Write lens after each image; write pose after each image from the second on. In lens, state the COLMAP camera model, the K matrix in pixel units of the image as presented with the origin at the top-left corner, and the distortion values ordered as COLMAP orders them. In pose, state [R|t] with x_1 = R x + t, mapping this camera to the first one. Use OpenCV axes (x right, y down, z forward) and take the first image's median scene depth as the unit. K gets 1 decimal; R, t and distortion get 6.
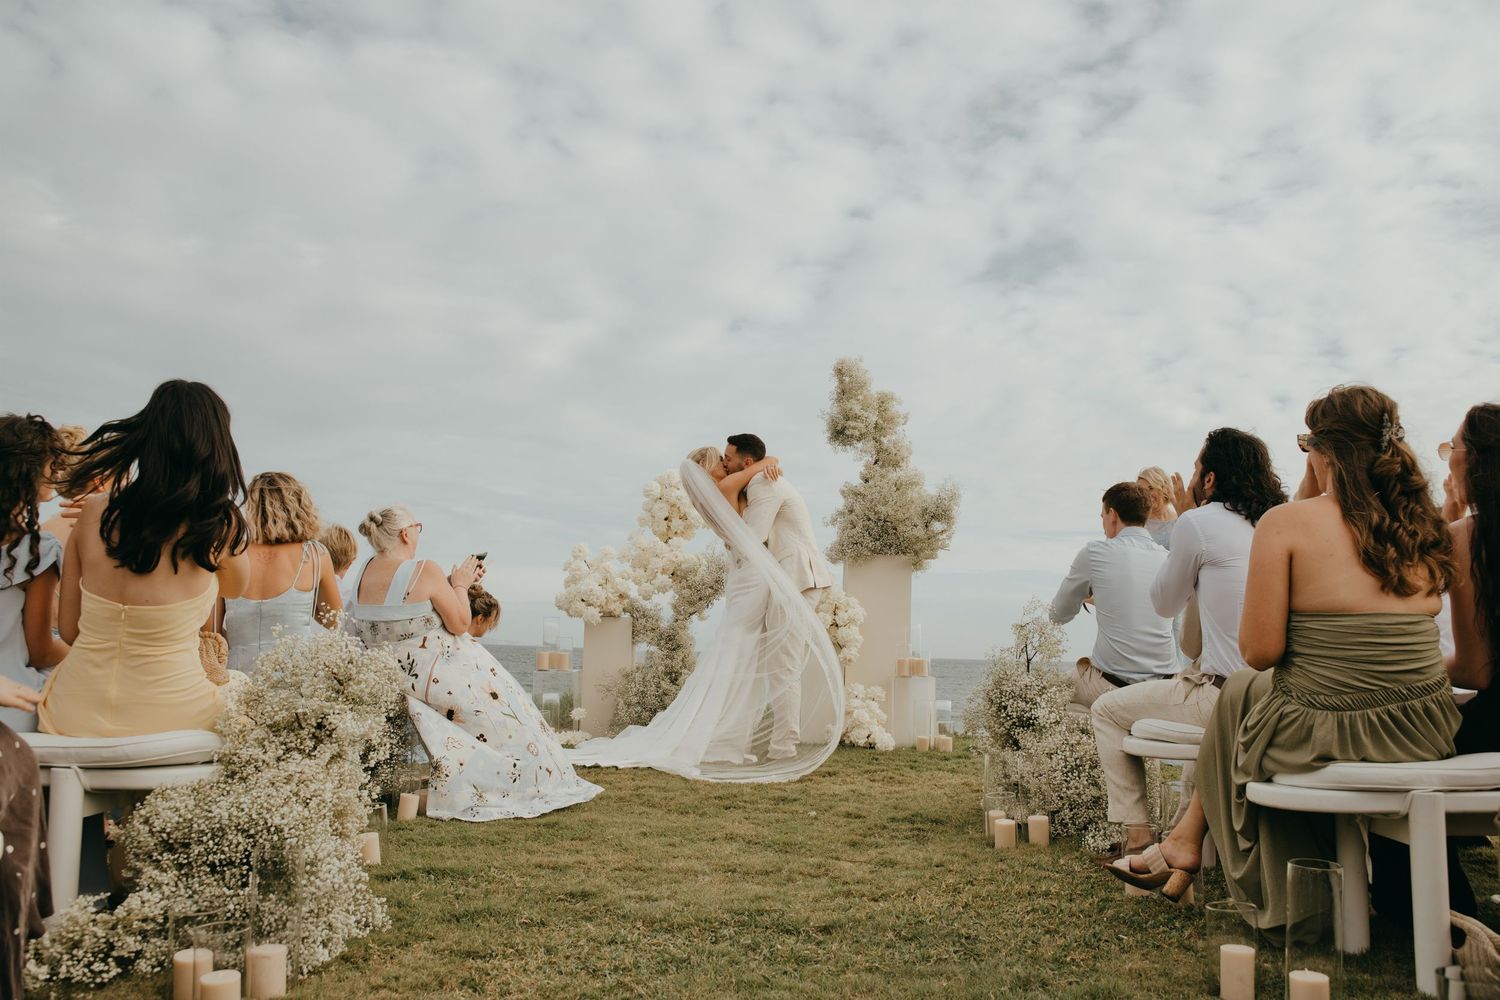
lens RADIAL K [[1234.5, 0, 771.4], [0, 1234.5, 481.5], [0, 0, 1]] dist [-0.110399, 0.085345]
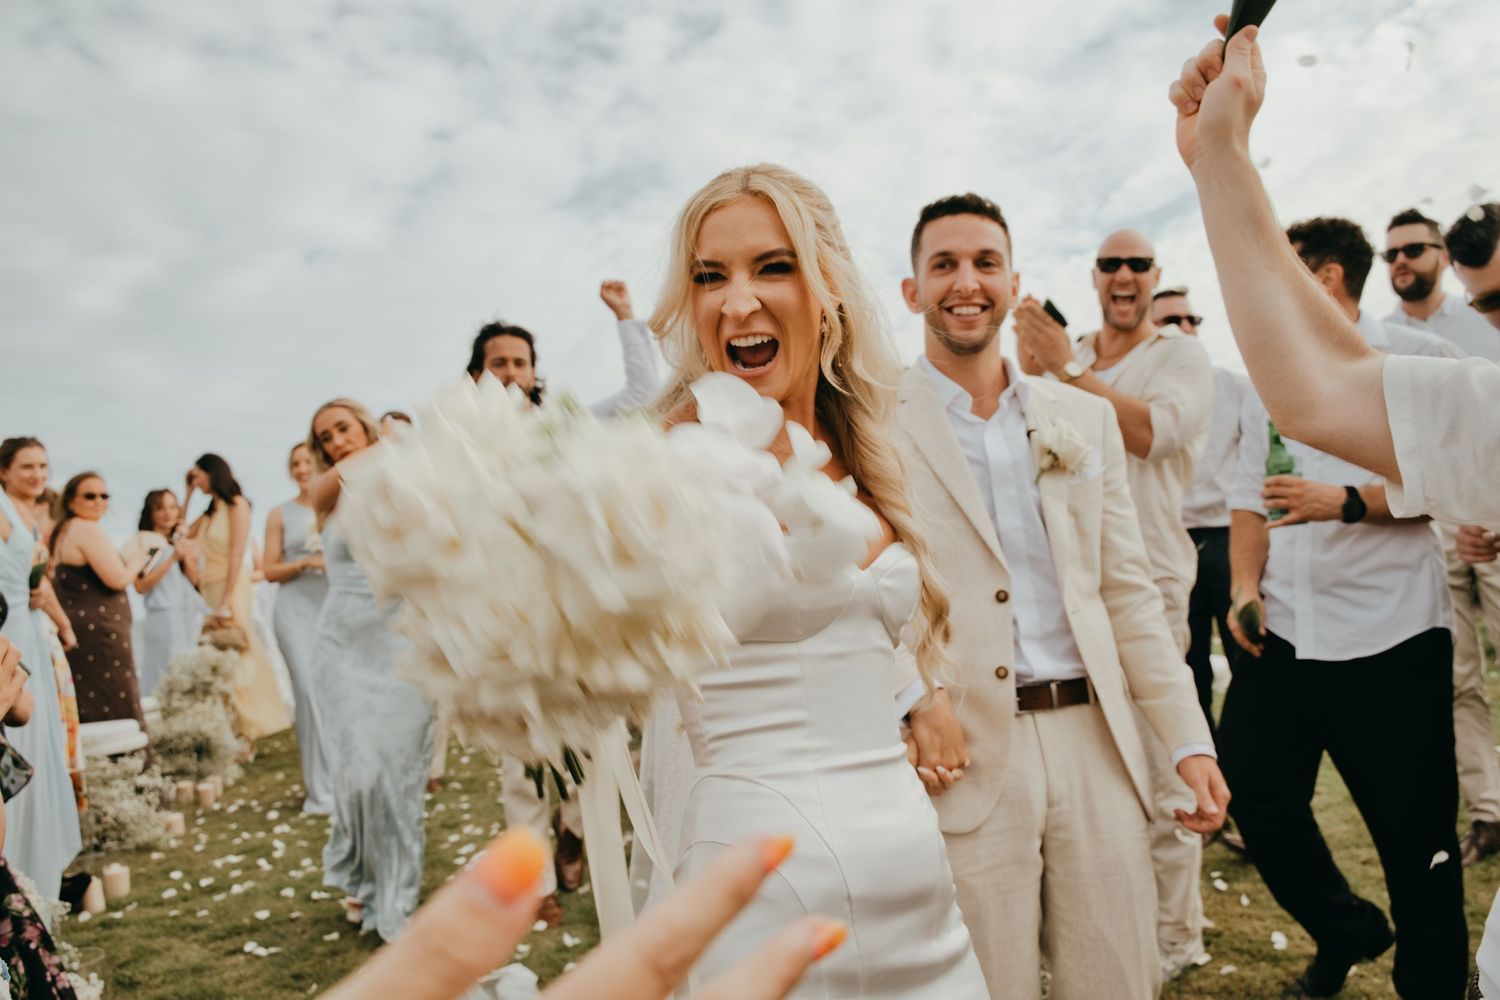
lens RADIAL K [[1234.5, 0, 794.4], [0, 1234.5, 480.1], [0, 0, 1]] dist [-0.110399, 0.085345]
pose [[0.938941, -0.073968, 0.336033, -0.026905], [0.054178, 0.996220, 0.067904, -0.106646], [-0.339785, -0.045552, 0.939399, -0.558060]]
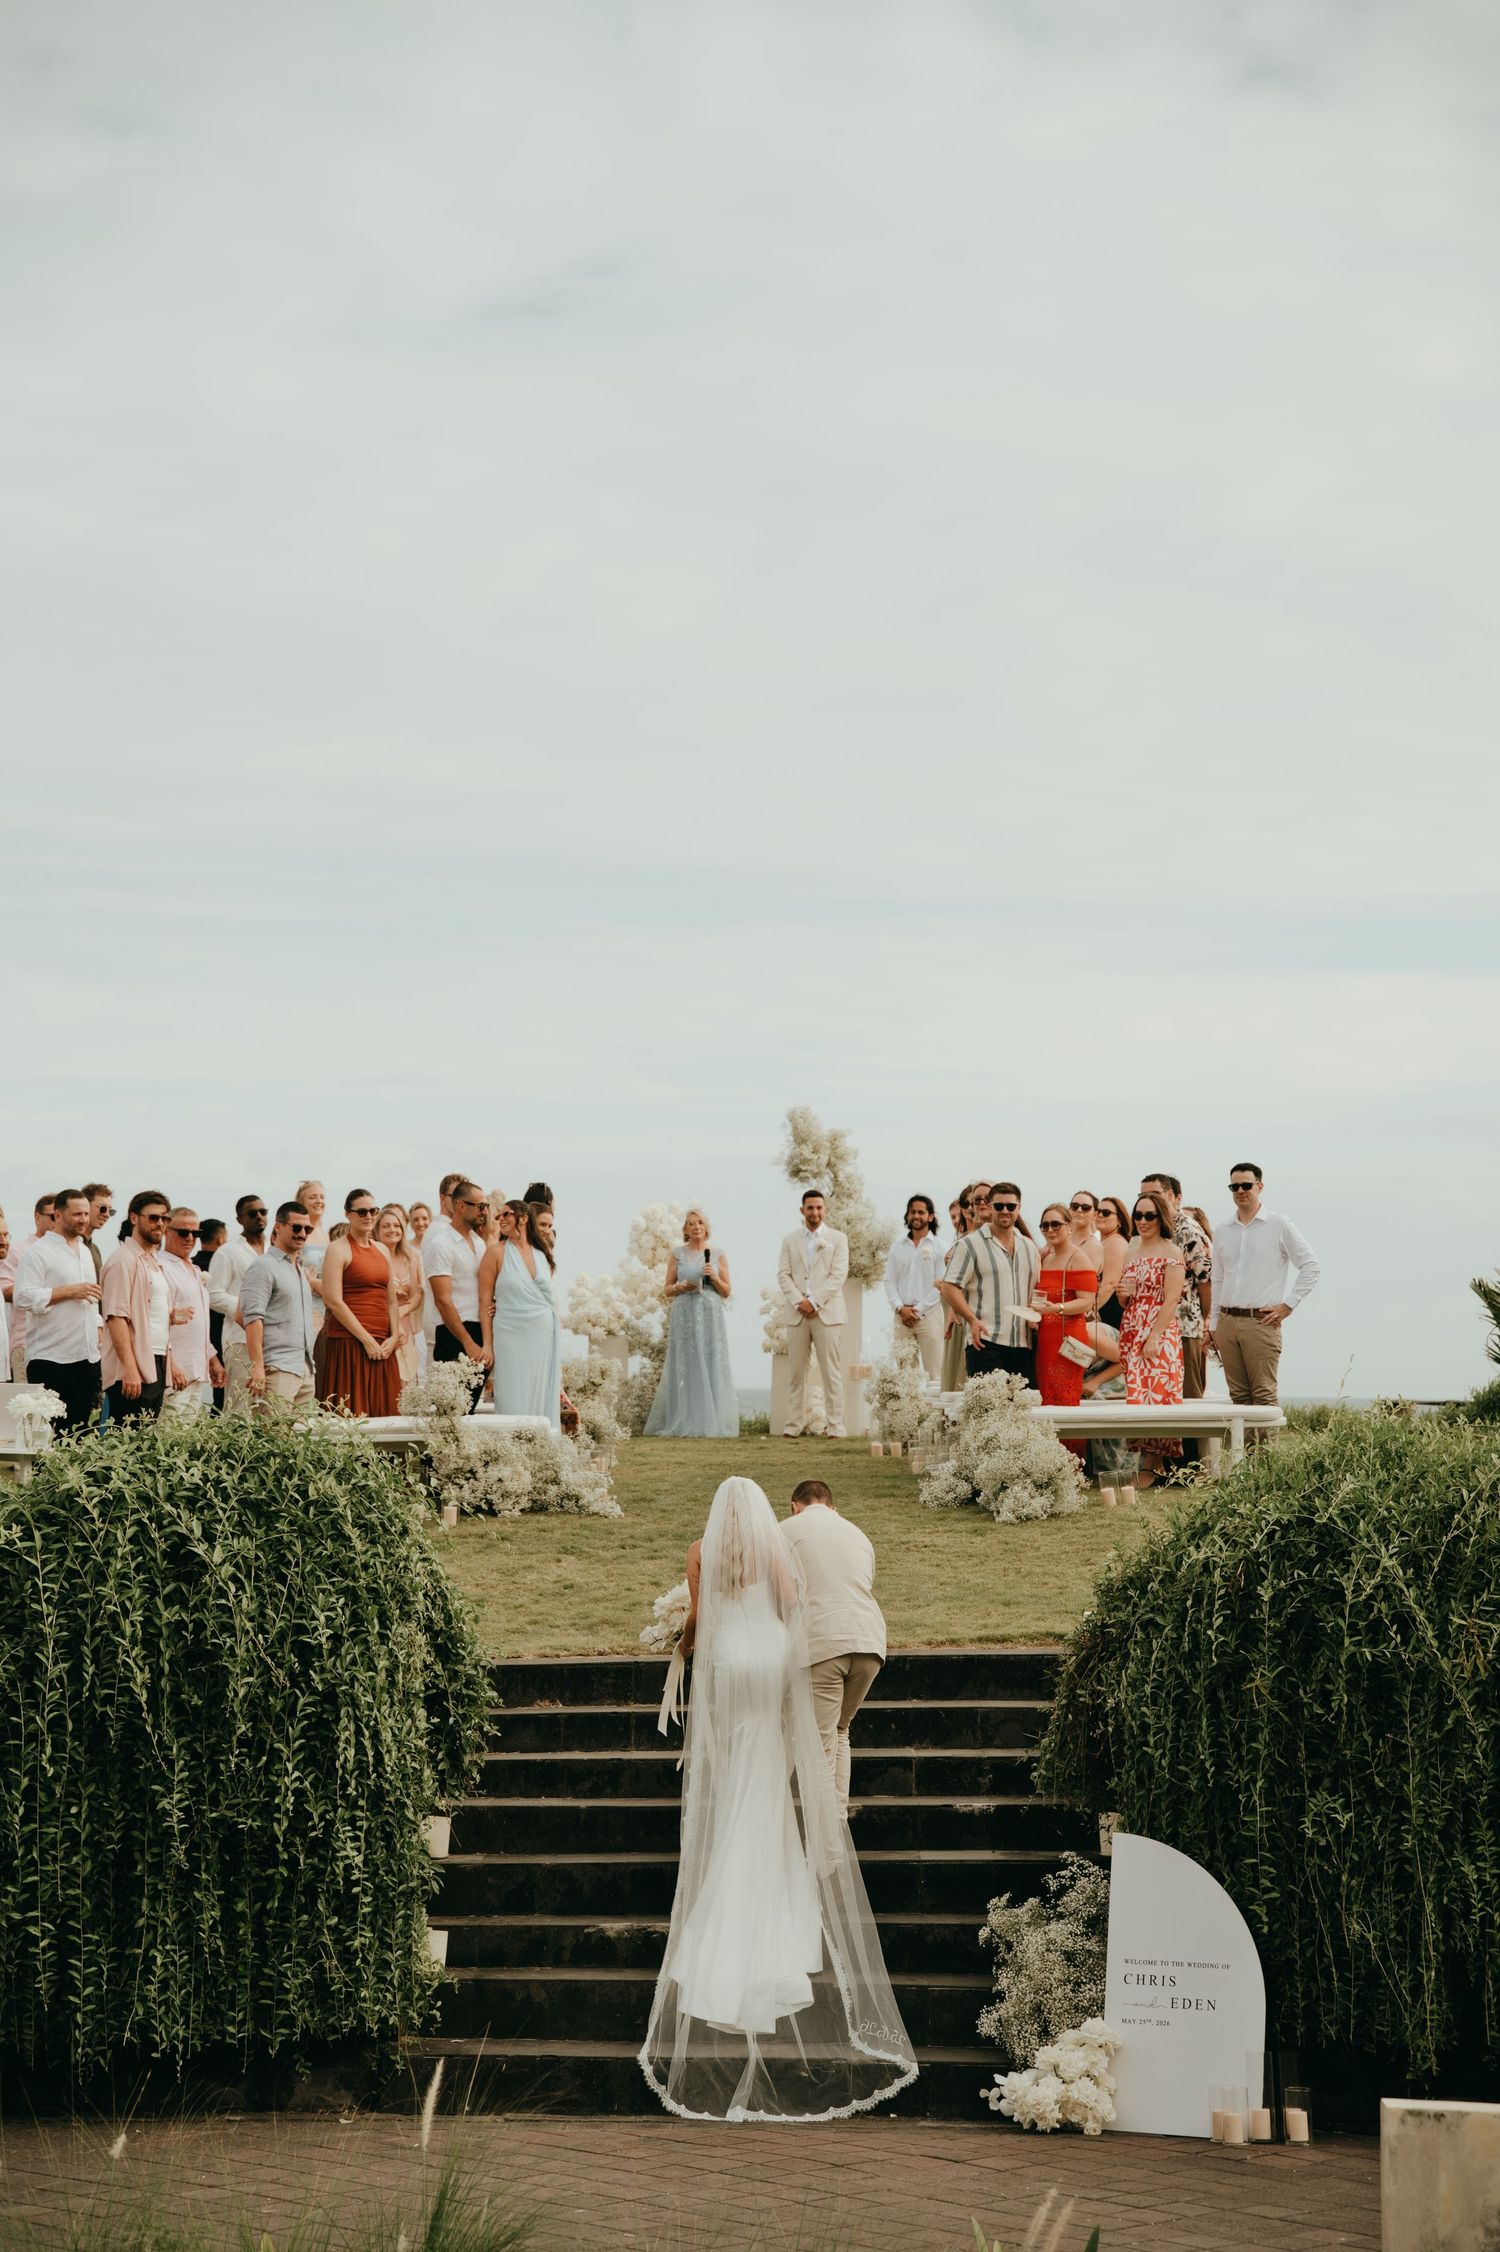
lens RADIAL K [[4395.4, 0, 746.0], [0, 4395.4, 1120.4], [0, 0, 1]] dist [0.287593, 0.000000]
pose [[0.999586, -0.016517, 0.023546, -0.098388], [0.014601, 0.996738, 0.079370, -0.445248], [-0.024780, -0.078994, 0.996567, -3.325269]]
